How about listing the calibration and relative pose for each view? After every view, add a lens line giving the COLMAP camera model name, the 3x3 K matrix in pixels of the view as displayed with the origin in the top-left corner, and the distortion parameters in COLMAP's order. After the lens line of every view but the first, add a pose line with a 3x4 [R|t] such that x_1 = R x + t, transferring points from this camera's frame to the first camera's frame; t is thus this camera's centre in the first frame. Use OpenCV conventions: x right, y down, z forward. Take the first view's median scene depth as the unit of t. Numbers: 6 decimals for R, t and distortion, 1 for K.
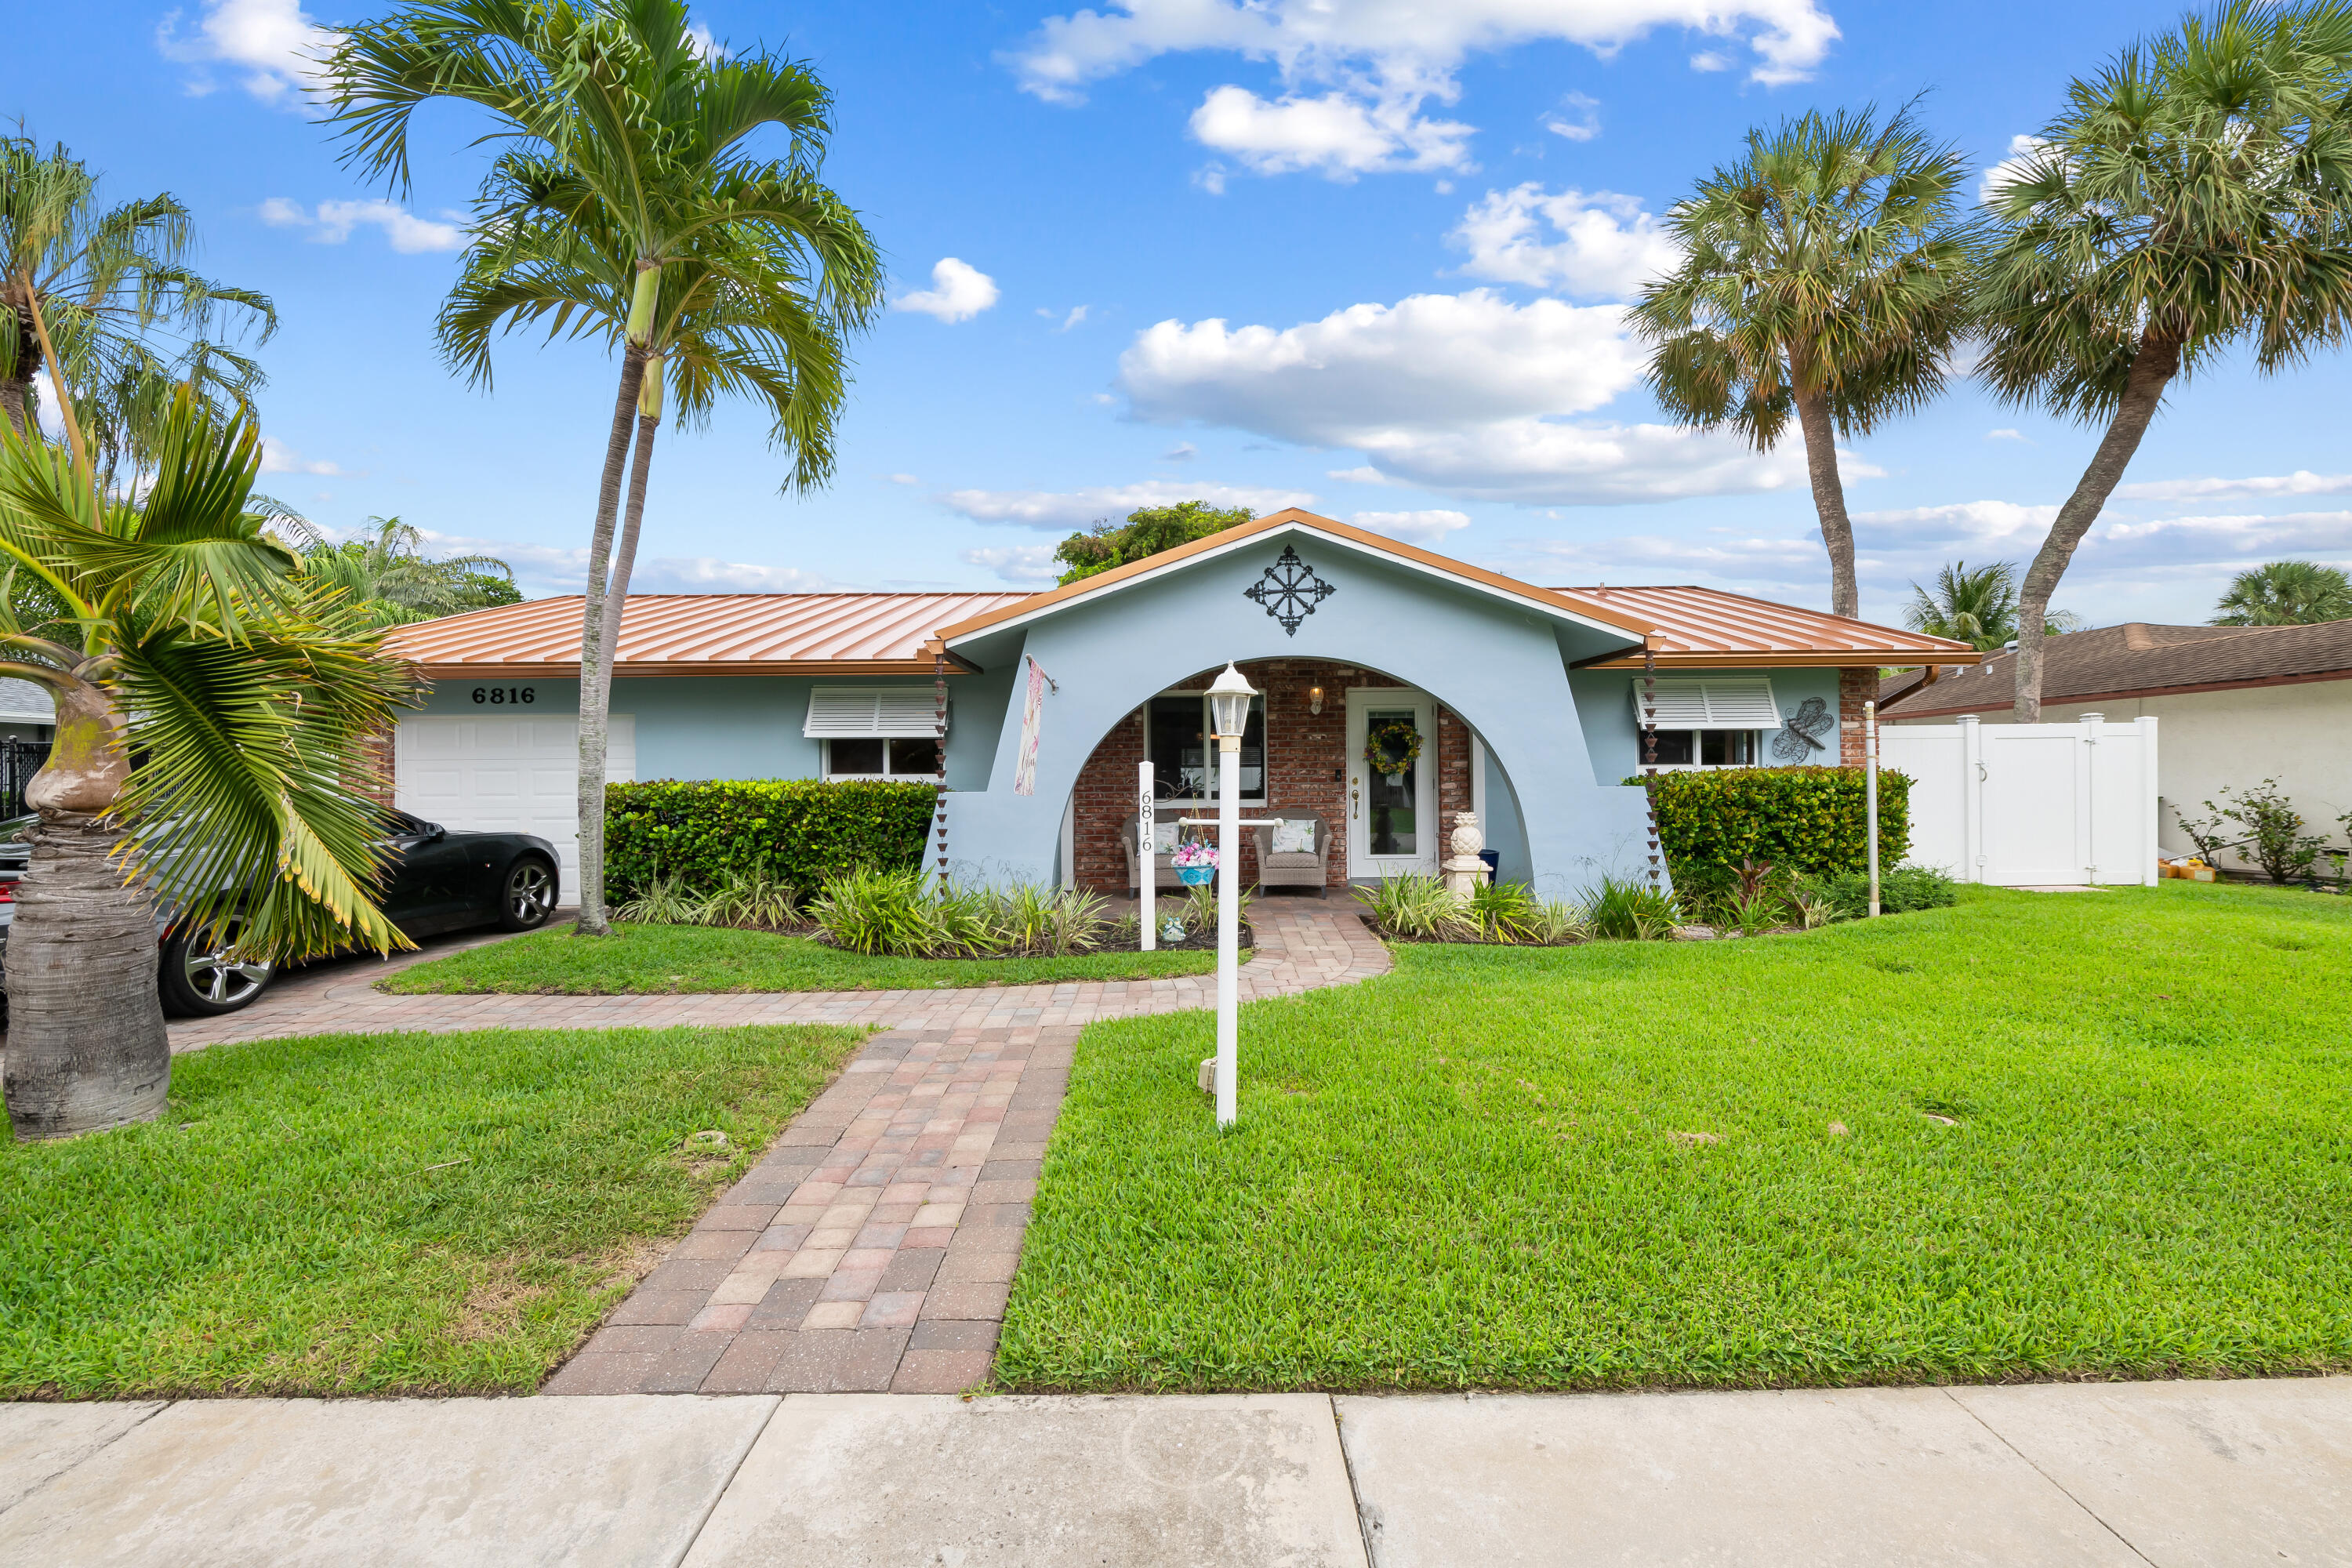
lens RADIAL K [[936.8, 0, 1192.1], [0, 936.8, 769.0], [0, 0, 1]] dist [-0.001038, -0.001757]
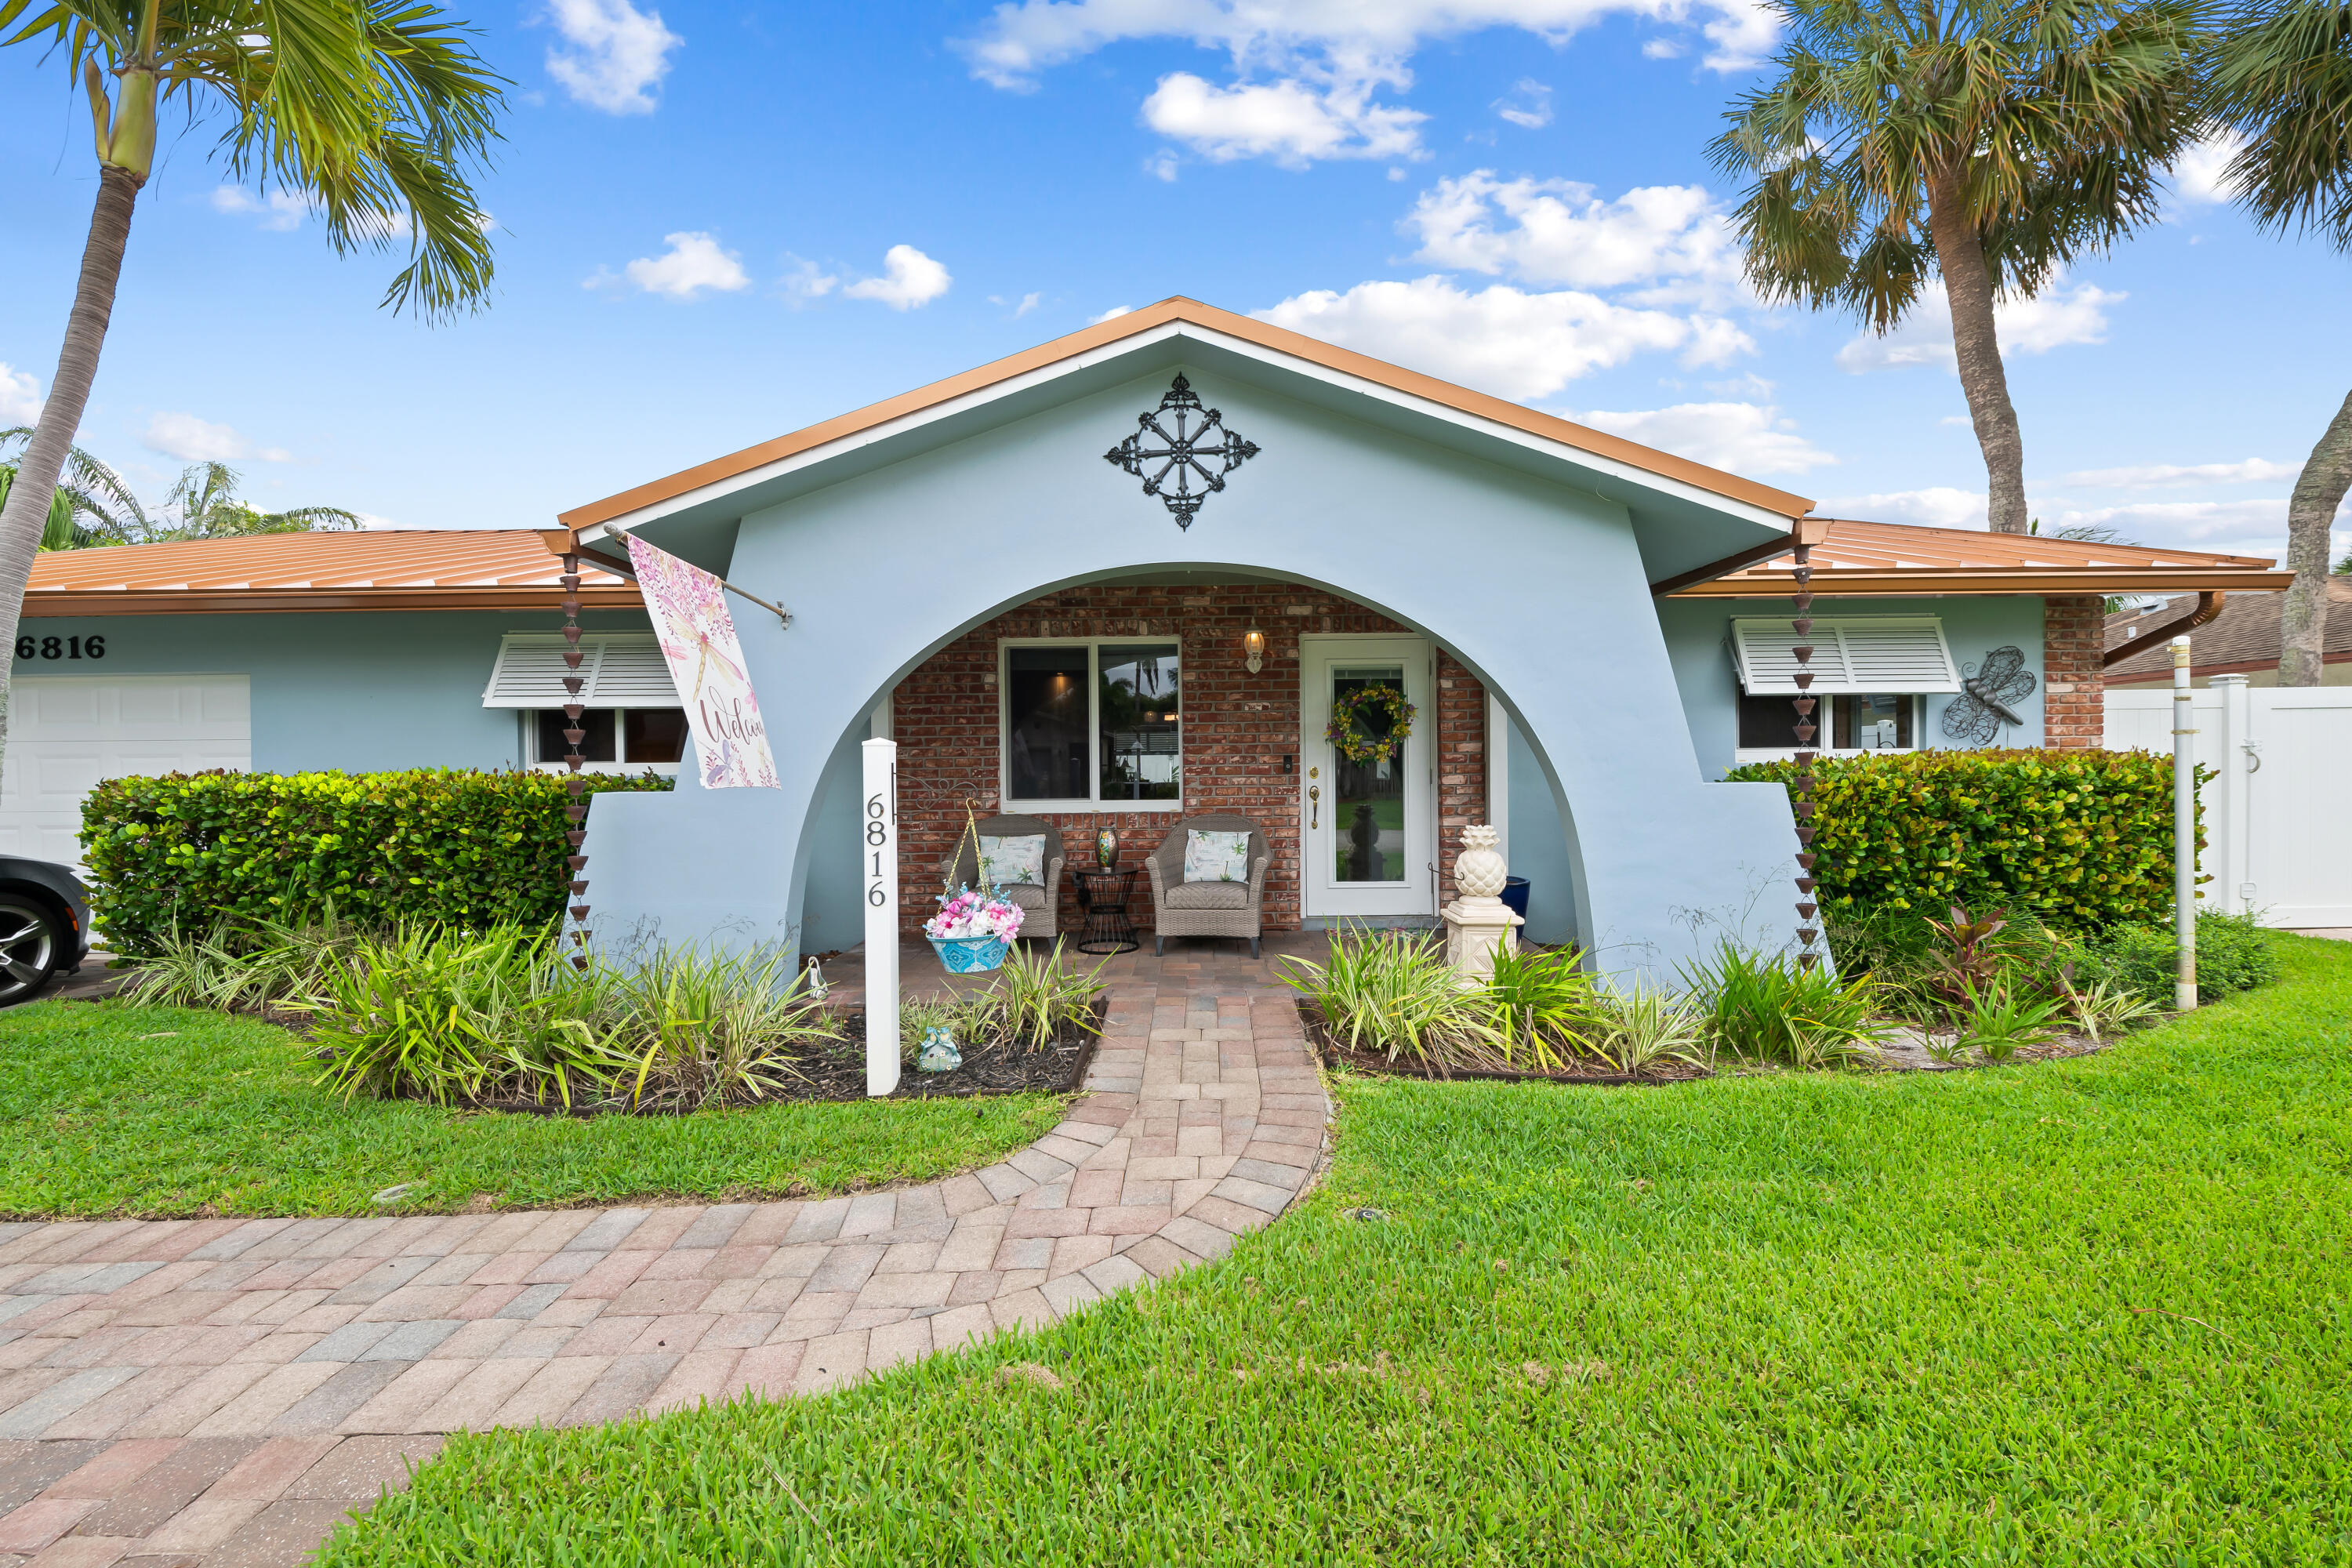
lens RADIAL K [[936.8, 0, 1190.5], [0, 936.8, 777.4], [0, 0, 1]] dist [-0.001038, -0.001757]
pose [[0.999914, -0.000204, -0.013127, 0.097214], [0.000492, 0.999759, 0.021955, 0.001581], [0.013119, -0.021959, 0.999673, 0.336272]]
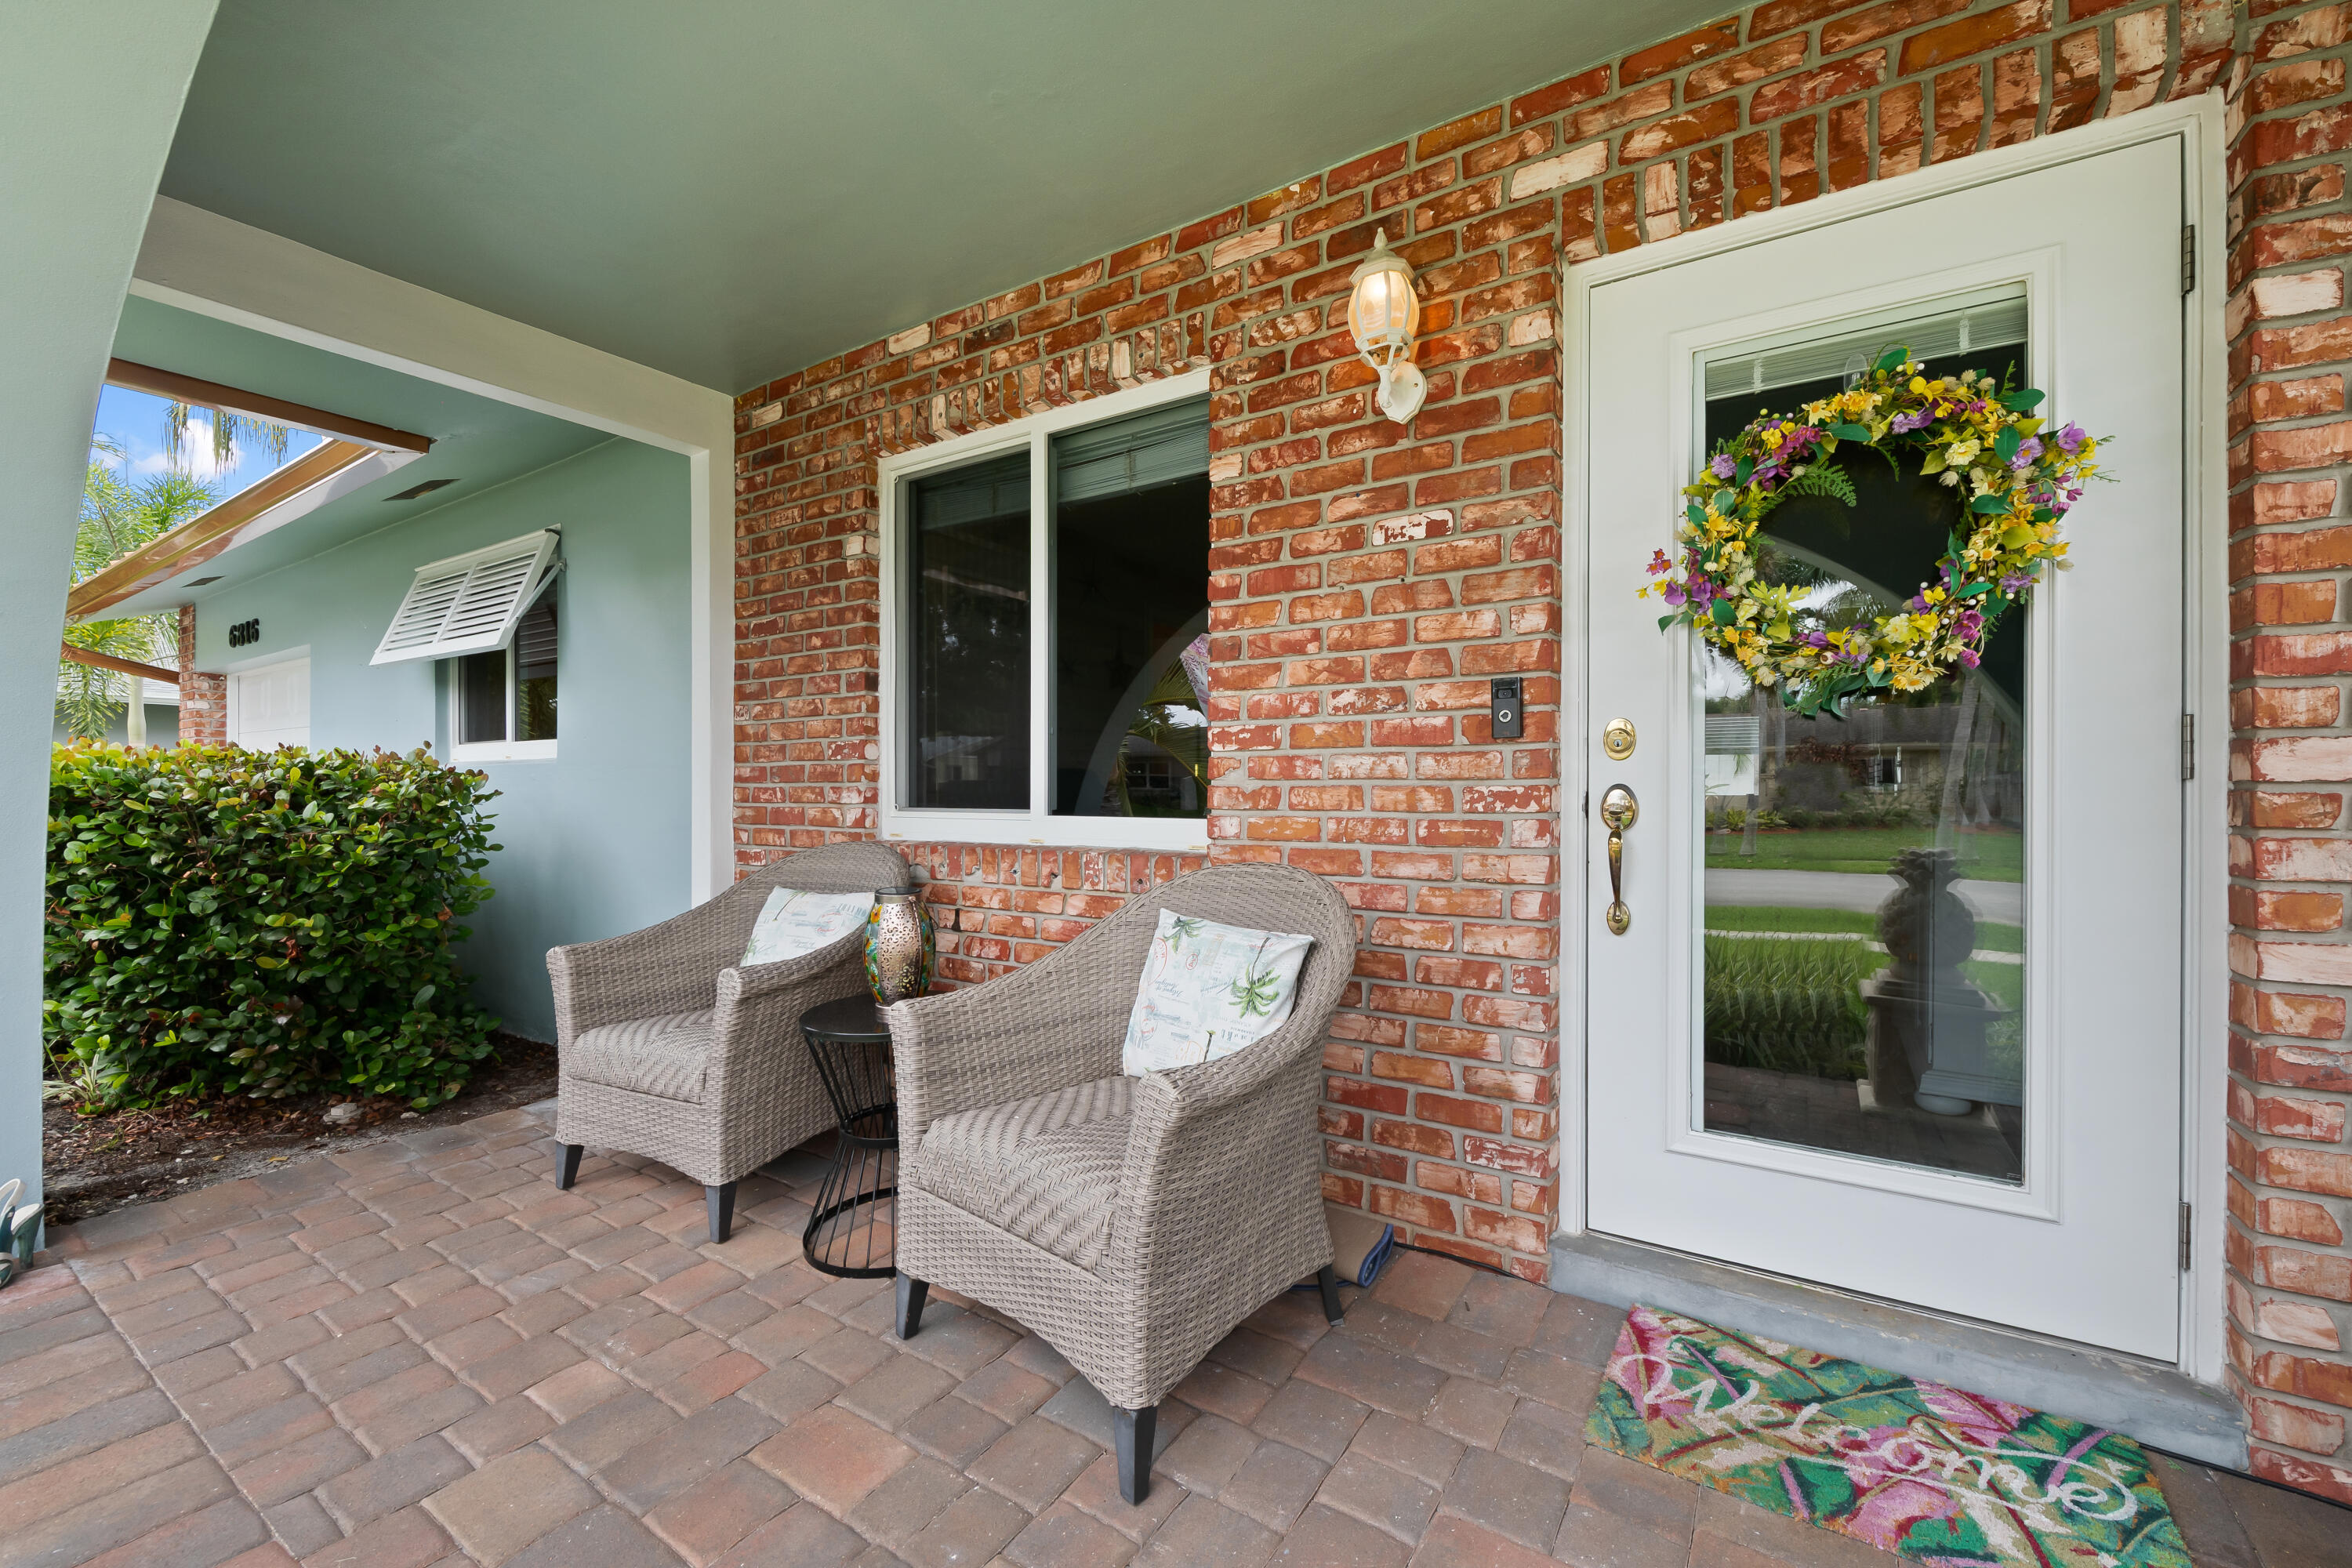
lens RADIAL K [[936.8, 0, 1199.4], [0, 936.8, 795.3], [0, 0, 1]] dist [-0.001038, -0.001757]
pose [[0.839402, 0.014539, -0.543316, 0.213326], [0.000090, 0.999638, 0.026889, 0.020062], [0.543510, -0.022620, 0.839098, 0.814206]]
